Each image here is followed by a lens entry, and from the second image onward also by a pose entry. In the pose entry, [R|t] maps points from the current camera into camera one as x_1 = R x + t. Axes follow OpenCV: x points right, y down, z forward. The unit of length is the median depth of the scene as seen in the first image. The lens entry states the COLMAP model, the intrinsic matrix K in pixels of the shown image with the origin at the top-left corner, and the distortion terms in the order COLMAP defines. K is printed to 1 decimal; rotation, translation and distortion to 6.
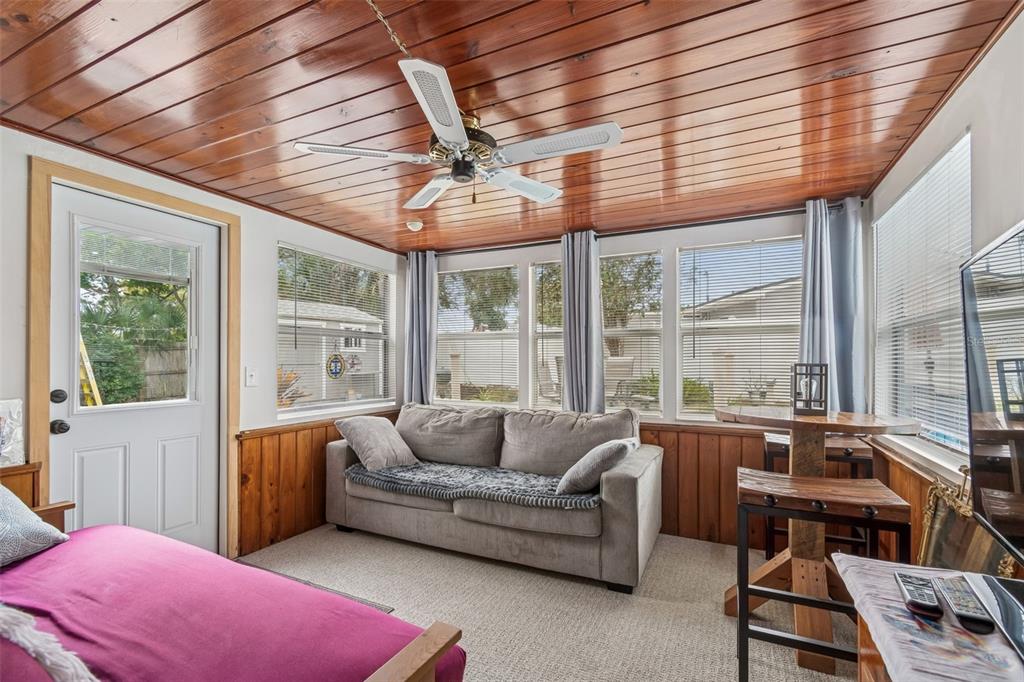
lens RADIAL K [[458.7, 0, 511.7], [0, 458.7, 349.0], [0, 0, 1]] dist [-0.003256, 0.001682]
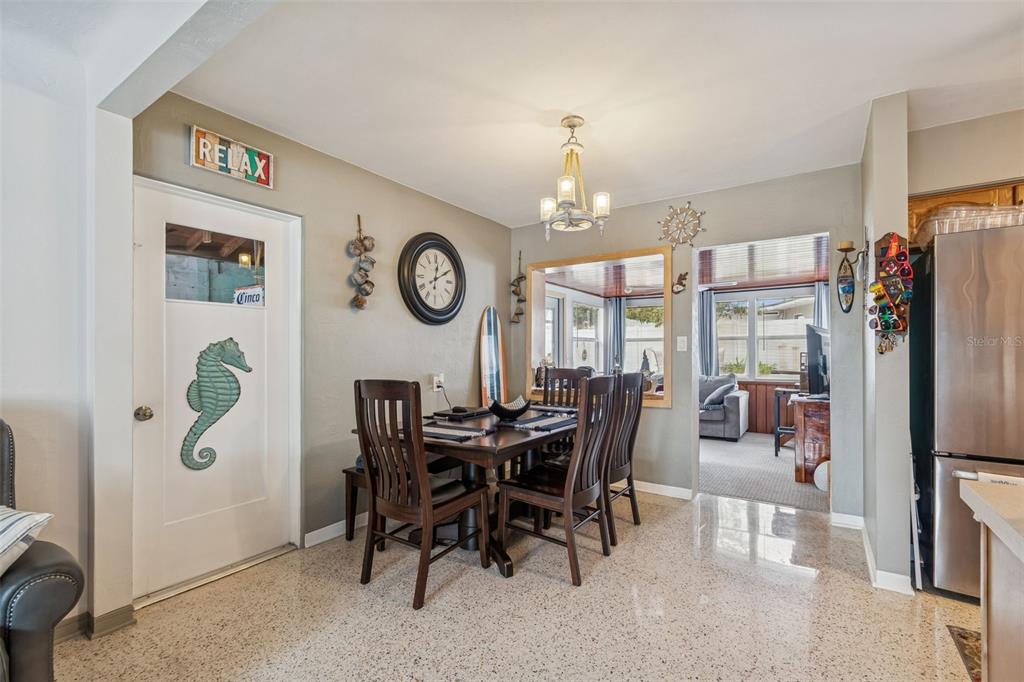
lens RADIAL K [[458.7, 0, 512.1], [0, 458.7, 349.3], [0, 0, 1]] dist [-0.003256, 0.001682]
pose [[0.989249, -0.009452, -0.145937, -0.486214], [0.012058, 0.999783, 0.016984, -0.036986], [0.145745, -0.018562, 0.989148, -1.378250]]
